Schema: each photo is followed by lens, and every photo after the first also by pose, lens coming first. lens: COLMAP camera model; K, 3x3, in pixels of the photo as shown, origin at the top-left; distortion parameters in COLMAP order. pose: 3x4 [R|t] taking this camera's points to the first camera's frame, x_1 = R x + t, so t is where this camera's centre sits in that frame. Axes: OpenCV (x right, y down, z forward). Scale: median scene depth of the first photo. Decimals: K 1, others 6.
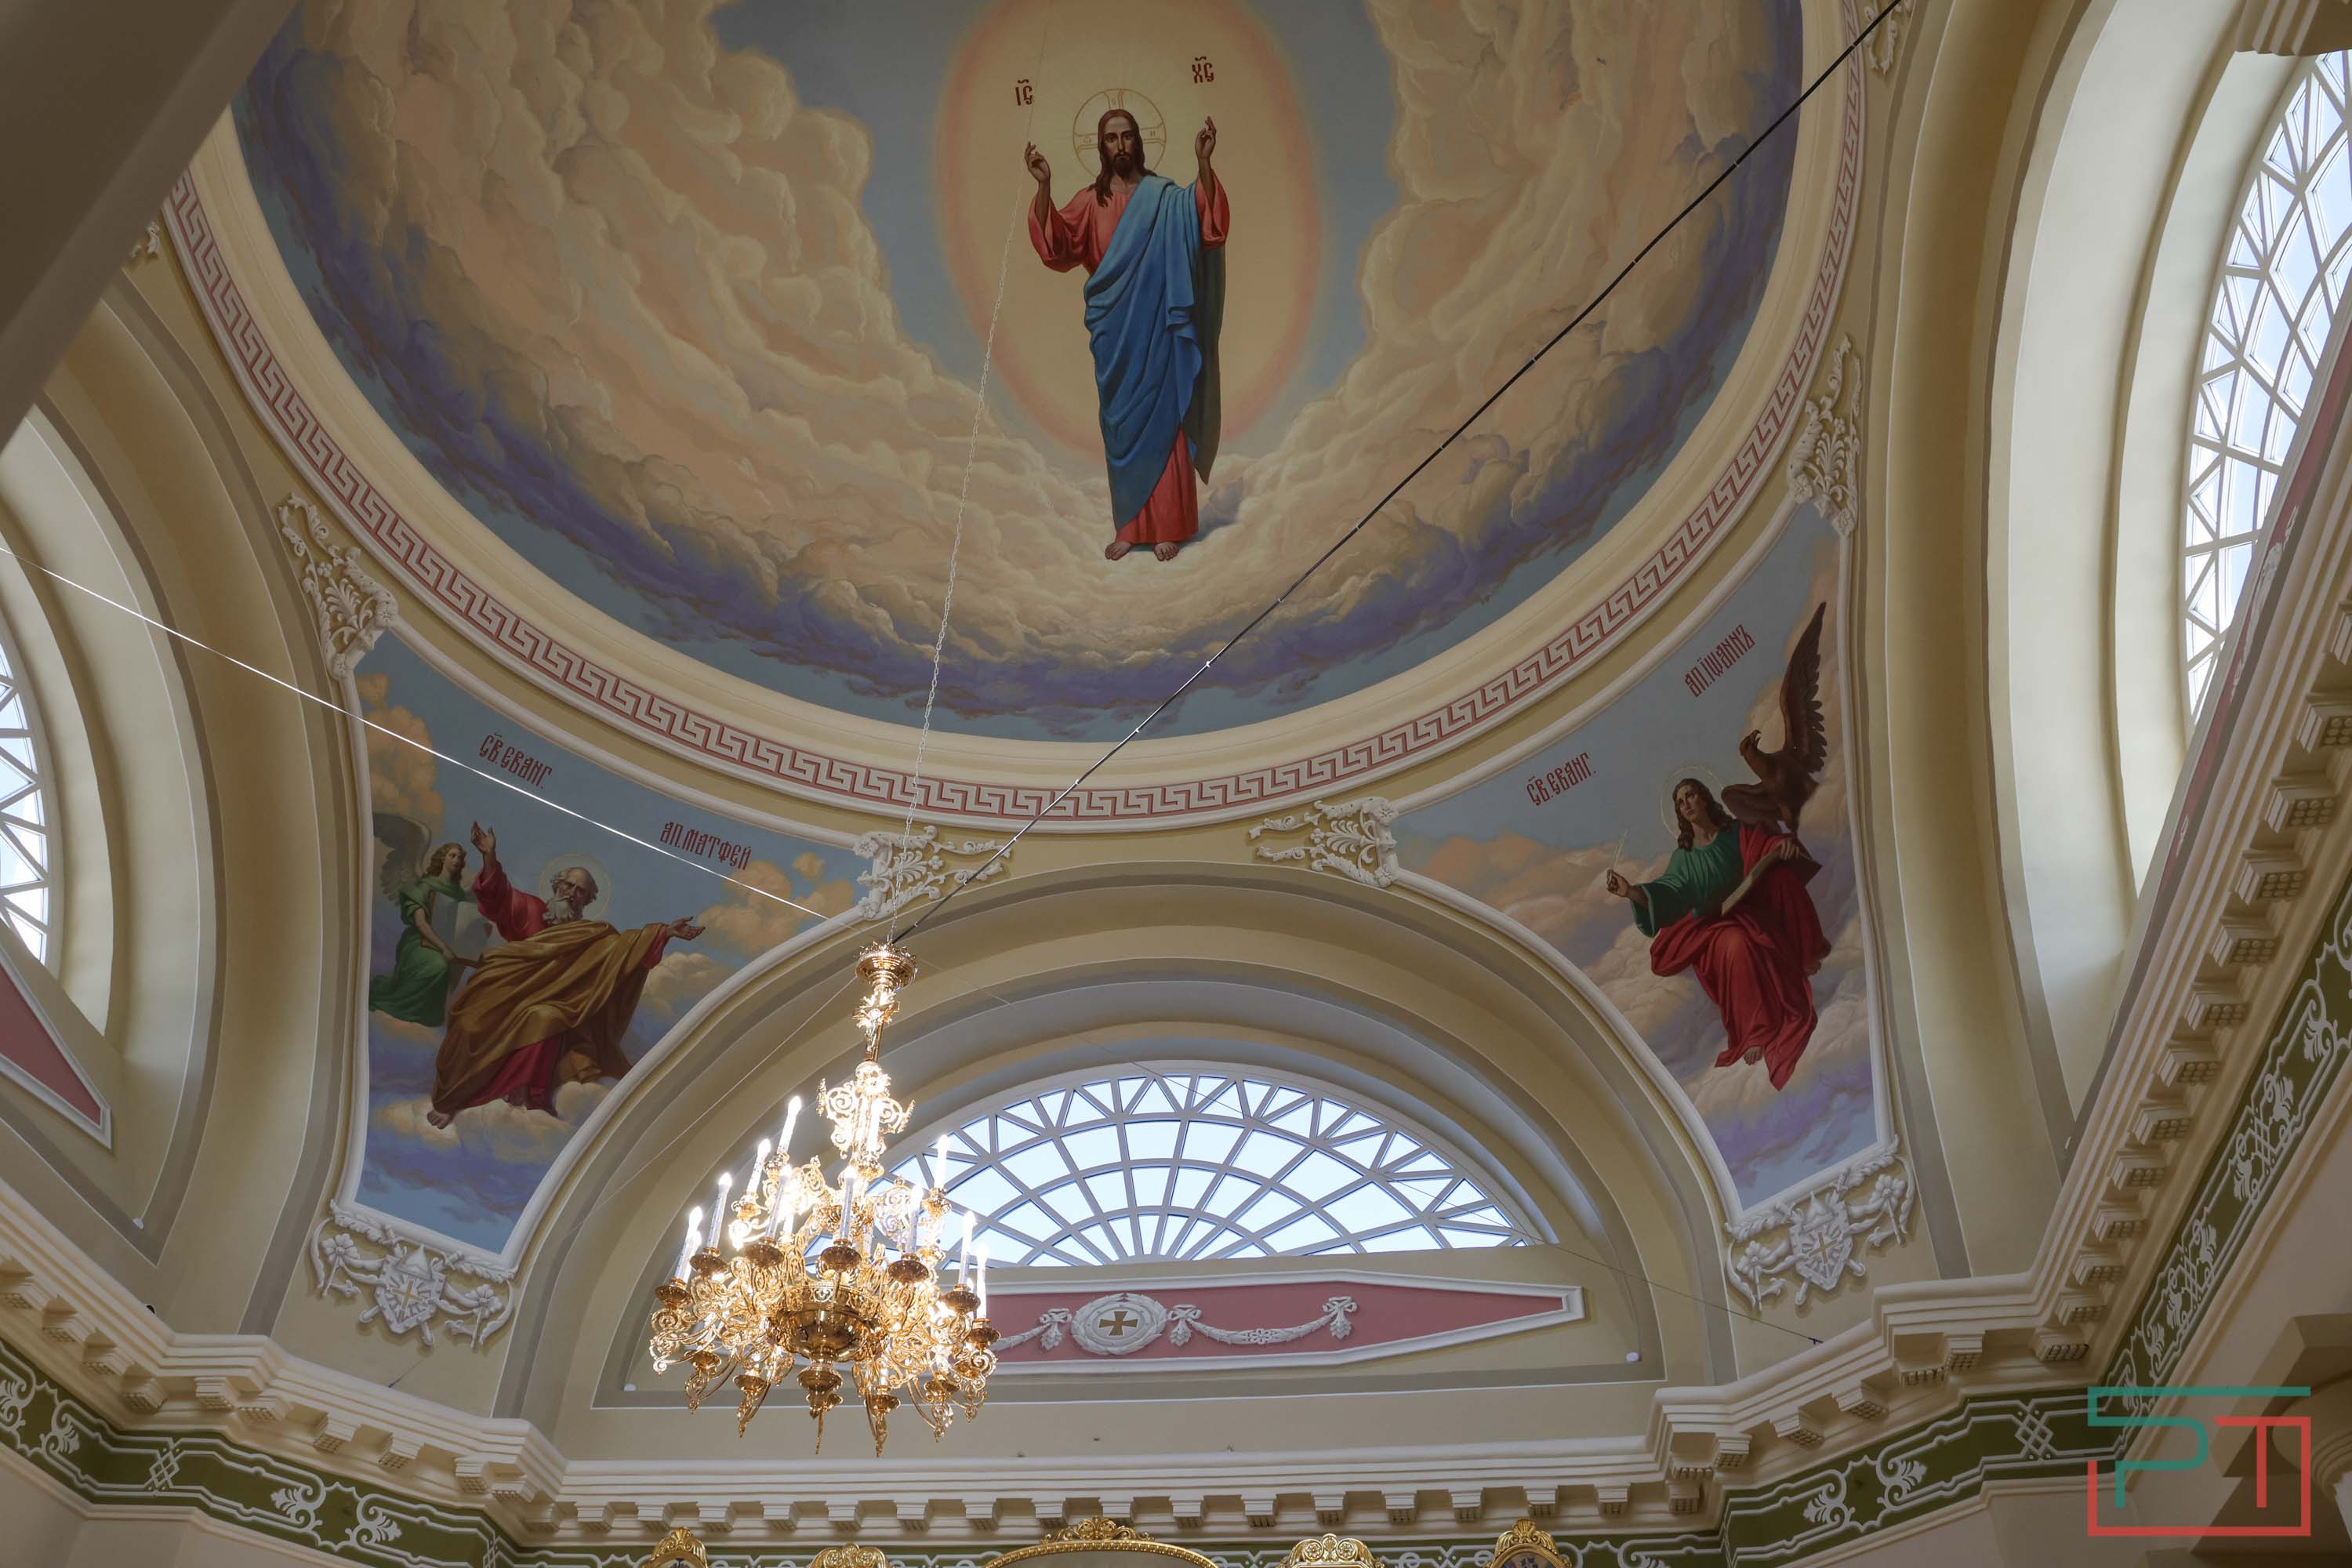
lens RADIAL K [[2009.3, 0, 1180.8], [0, 2009.3, 827.7], [0, 0, 1]] dist [-0.159028, 0.133740]
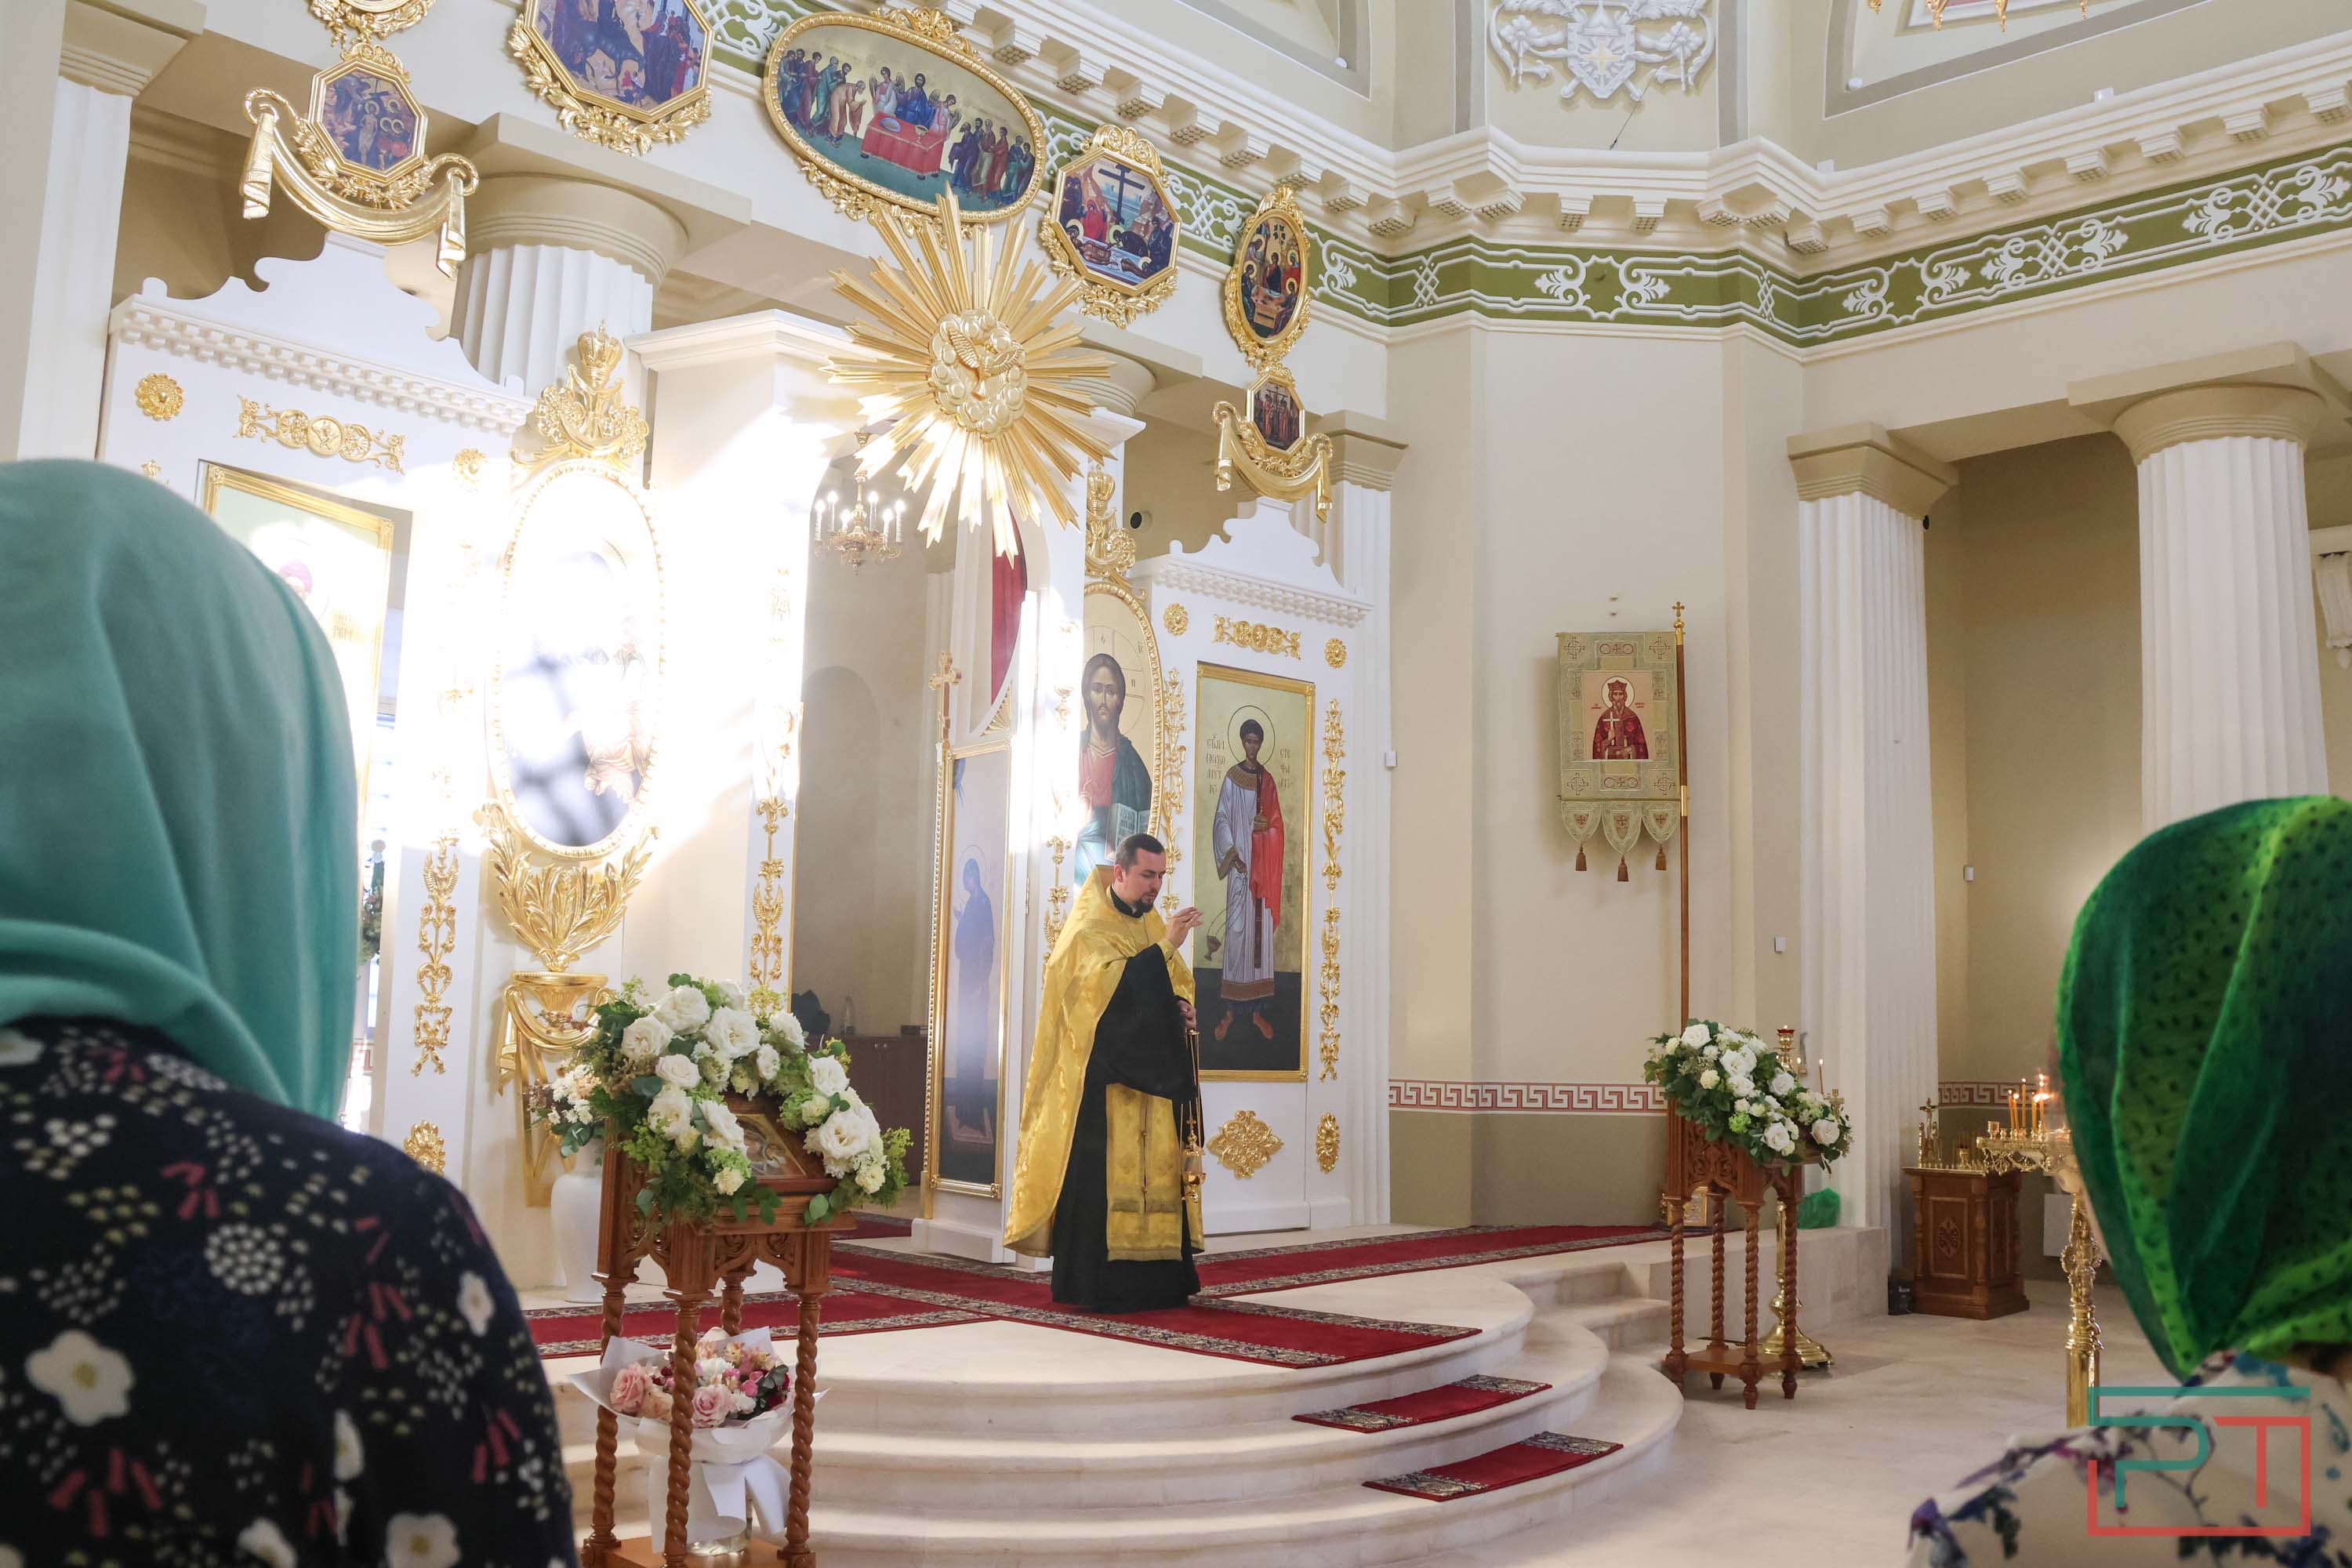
lens RADIAL K [[2012.7, 0, 1175.5], [0, 2012.7, 846.4], [0, 0, 1]] dist [-0.170930, 0.122308]
pose [[0.599643, 0.052373, 0.798552, -0.605207], [-0.525262, 0.778590, 0.343362, 0.294483], [-0.603762, -0.625343, 0.494386, 0.345057]]
